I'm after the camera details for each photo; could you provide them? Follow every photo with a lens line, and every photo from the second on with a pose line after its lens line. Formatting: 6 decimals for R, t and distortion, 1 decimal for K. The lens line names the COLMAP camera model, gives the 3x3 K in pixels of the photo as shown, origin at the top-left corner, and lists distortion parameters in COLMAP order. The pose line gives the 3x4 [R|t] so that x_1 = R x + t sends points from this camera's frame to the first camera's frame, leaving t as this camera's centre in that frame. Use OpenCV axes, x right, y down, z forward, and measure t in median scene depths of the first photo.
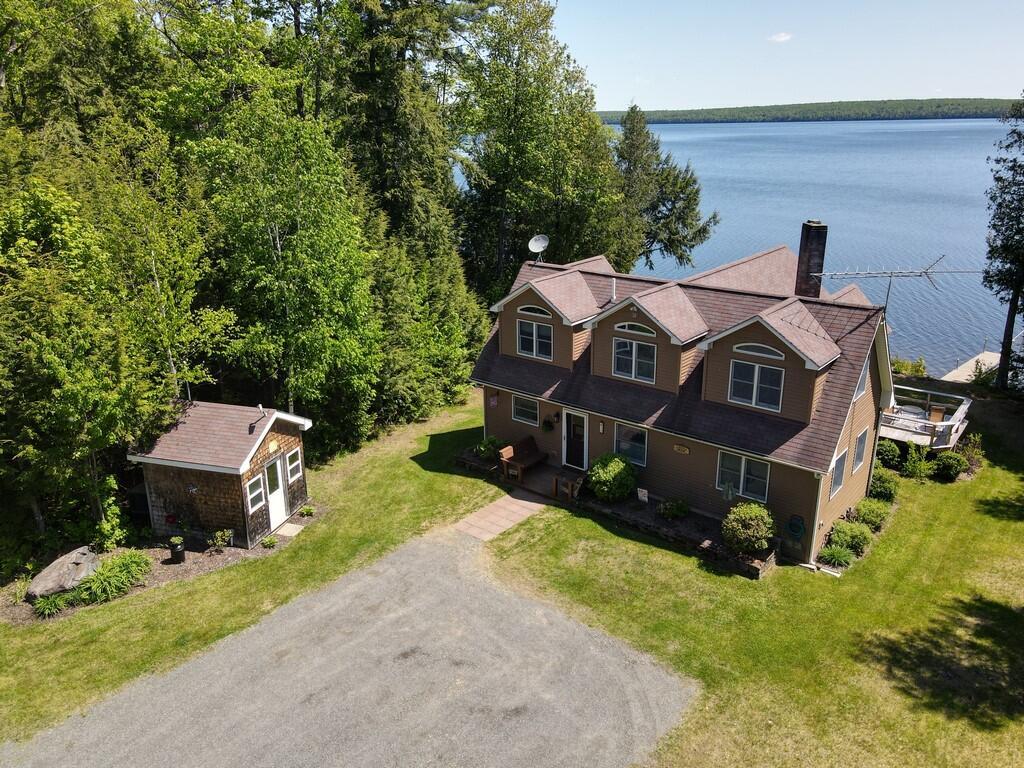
lens RADIAL K [[747.1, 0, 513.1], [0, 747.1, 386.0], [0, 0, 1]] dist [0.008030, 0.014215]
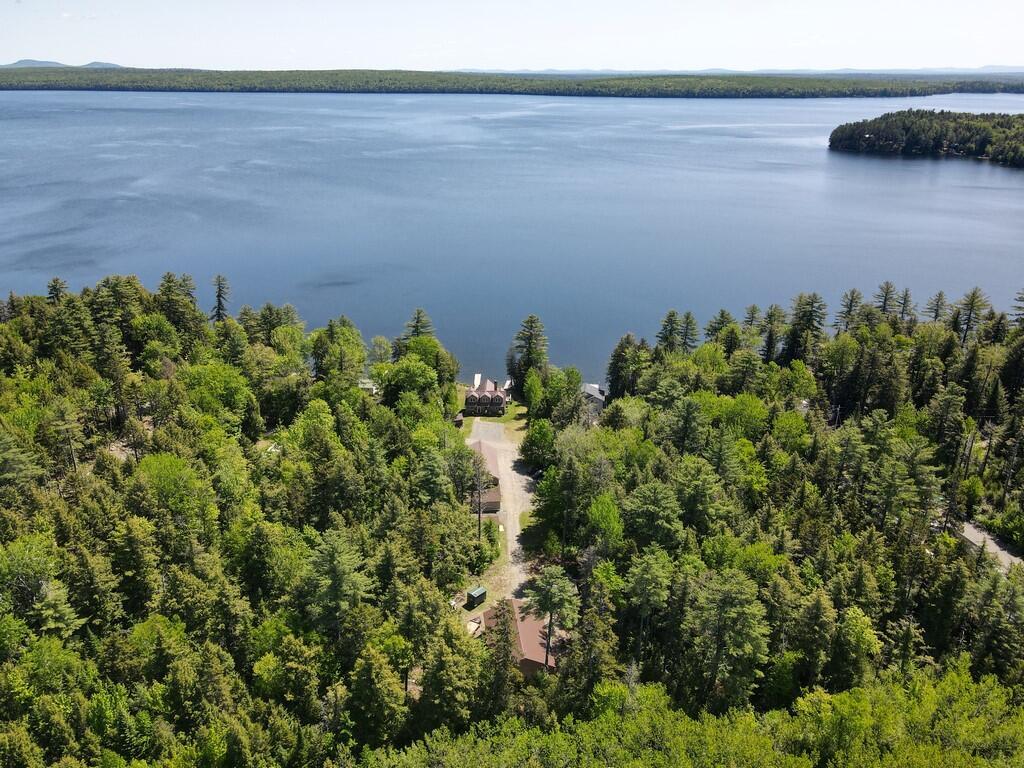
lens RADIAL K [[747.1, 0, 511.7], [0, 747.1, 382.7], [0, 0, 1]] dist [0.008030, 0.014215]
pose [[0.791076, -0.222659, 0.569756, -5.450259], [0.190759, 0.974750, 0.116072, -1.418677], [-0.581214, 0.016864, 0.813576, -7.685921]]
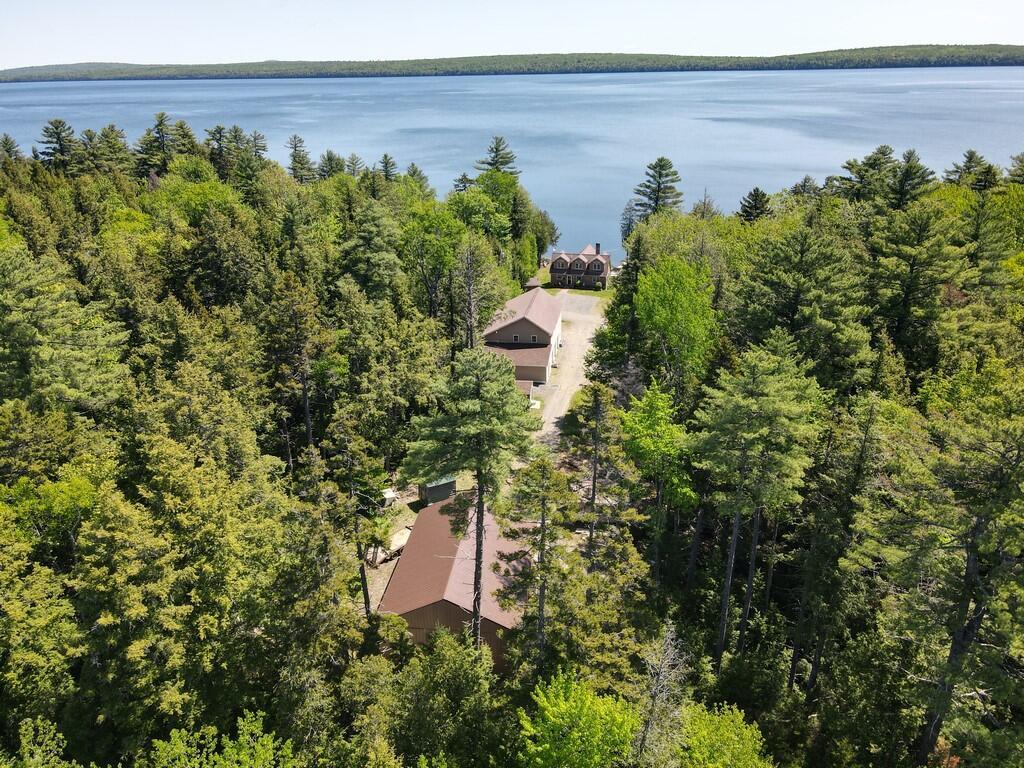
lens RADIAL K [[747.1, 0, 511.4], [0, 747.1, 380.9], [0, 0, 1]] dist [0.008030, 0.014215]
pose [[0.918253, -0.160112, 0.362182, -3.238732], [0.139513, 0.986776, 0.082517, 0.373570], [-0.370605, -0.025243, 0.928447, -5.475821]]
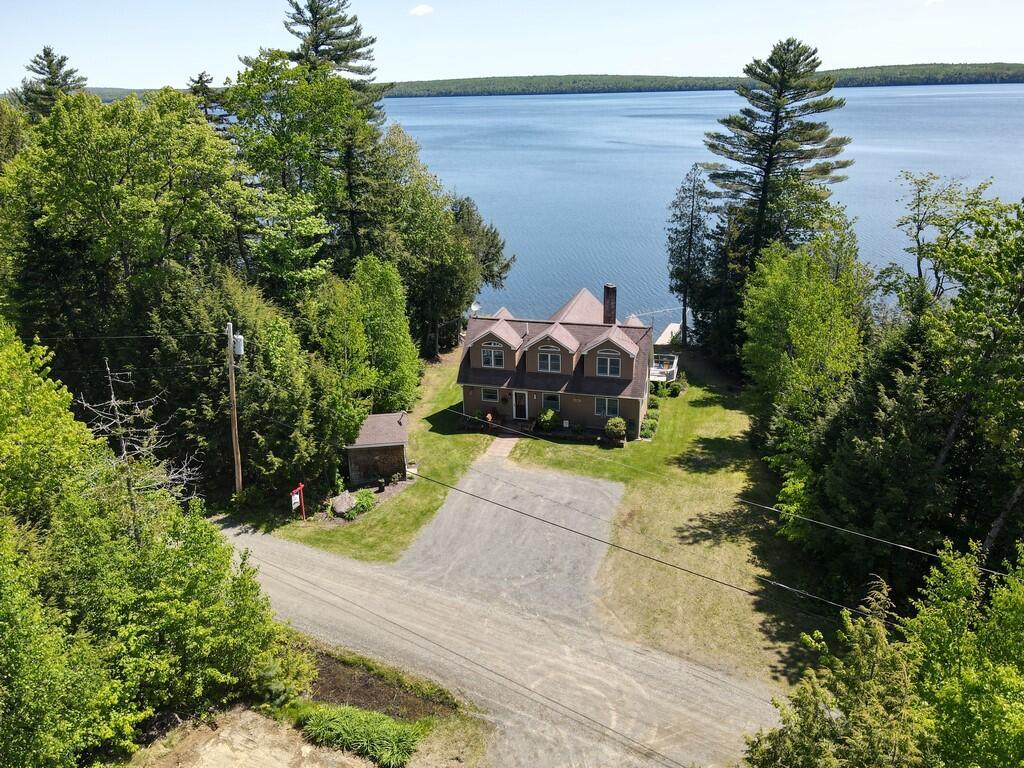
lens RADIAL K [[747.1, 0, 511.3], [0, 747.1, 383.4], [0, 0, 1]] dist [0.008030, 0.014215]
pose [[0.916714, -0.153657, 0.368815, -0.766786], [0.143077, 0.988123, 0.056047, -0.115967], [-0.373047, 0.001390, 0.927811, -0.974876]]
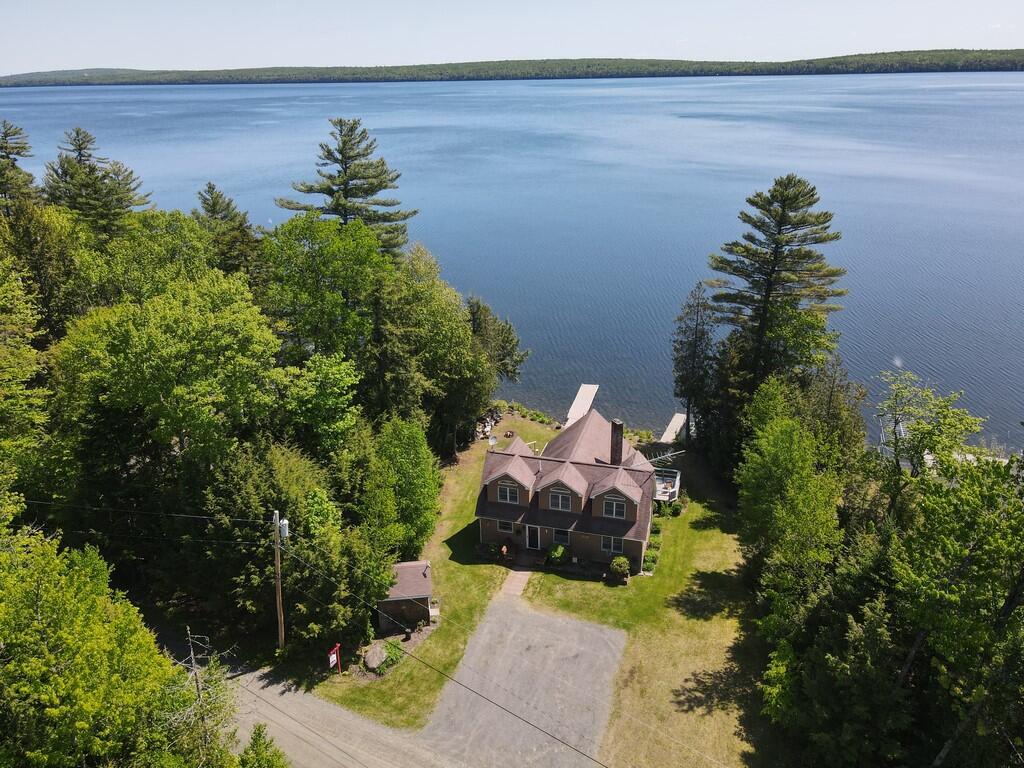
lens RADIAL K [[747.1, 0, 512.2], [0, 747.1, 384.3], [0, 0, 1]] dist [0.008030, 0.014215]
pose [[0.922633, -0.152794, 0.354122, -0.777268], [0.134278, 0.987991, 0.076441, -0.621805], [-0.361549, -0.022976, 0.932070, -1.149888]]
